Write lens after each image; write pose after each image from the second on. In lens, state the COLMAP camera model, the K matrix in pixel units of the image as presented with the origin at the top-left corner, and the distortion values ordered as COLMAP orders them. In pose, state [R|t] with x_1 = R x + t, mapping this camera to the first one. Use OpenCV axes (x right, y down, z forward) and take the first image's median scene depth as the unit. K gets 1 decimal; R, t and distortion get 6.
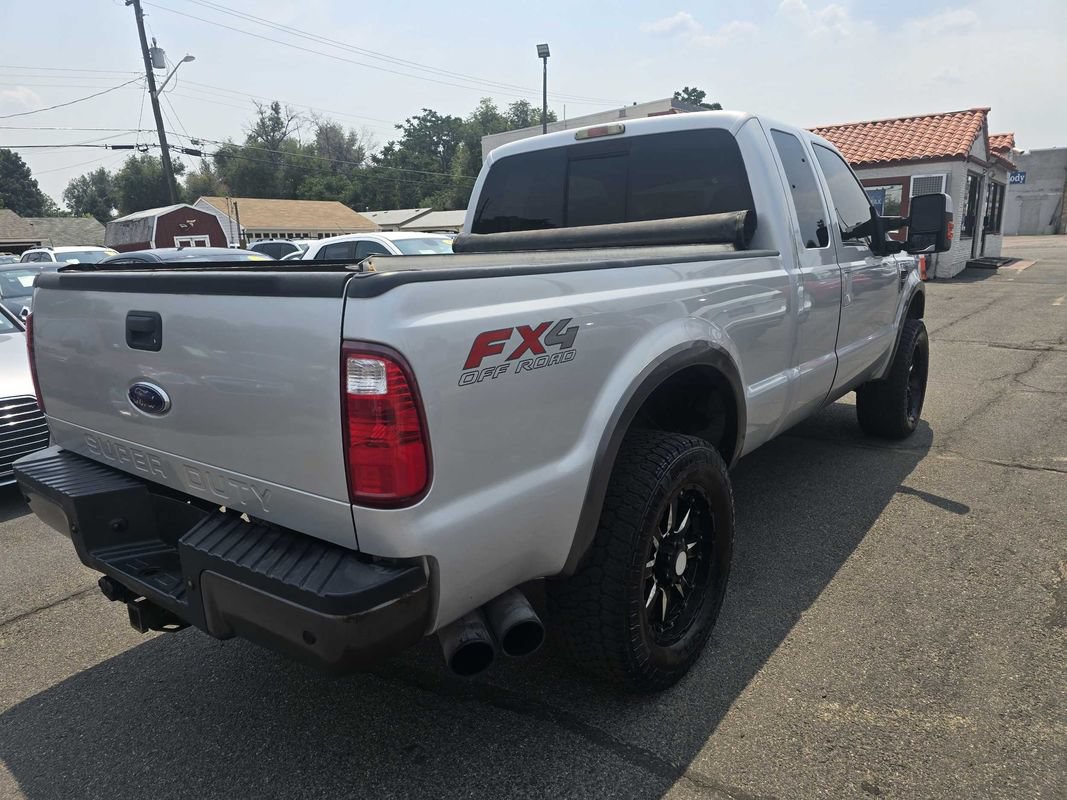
lens RADIAL K [[714.2, 0, 529.7], [0, 714.2, 401.5], [0, 0, 1]] dist [0.062365, -0.055632]
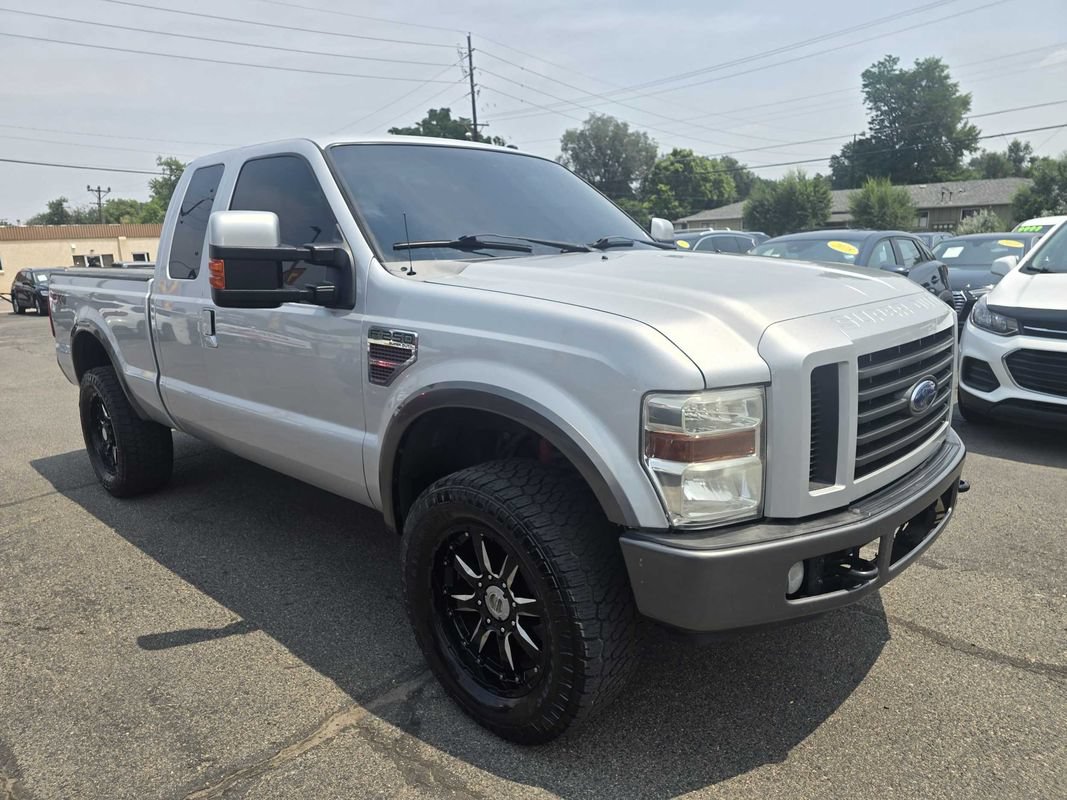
lens RADIAL K [[732.6, 0, 534.4], [0, 732.6, 398.4], [0, 0, 1]] dist [0.049027, -0.048904]
pose [[-0.104432, 0.242058, -0.964625, 0.175702], [-0.178158, 0.949686, 0.257597, -0.051367], [0.978444, 0.198757, -0.056053, 0.196879]]
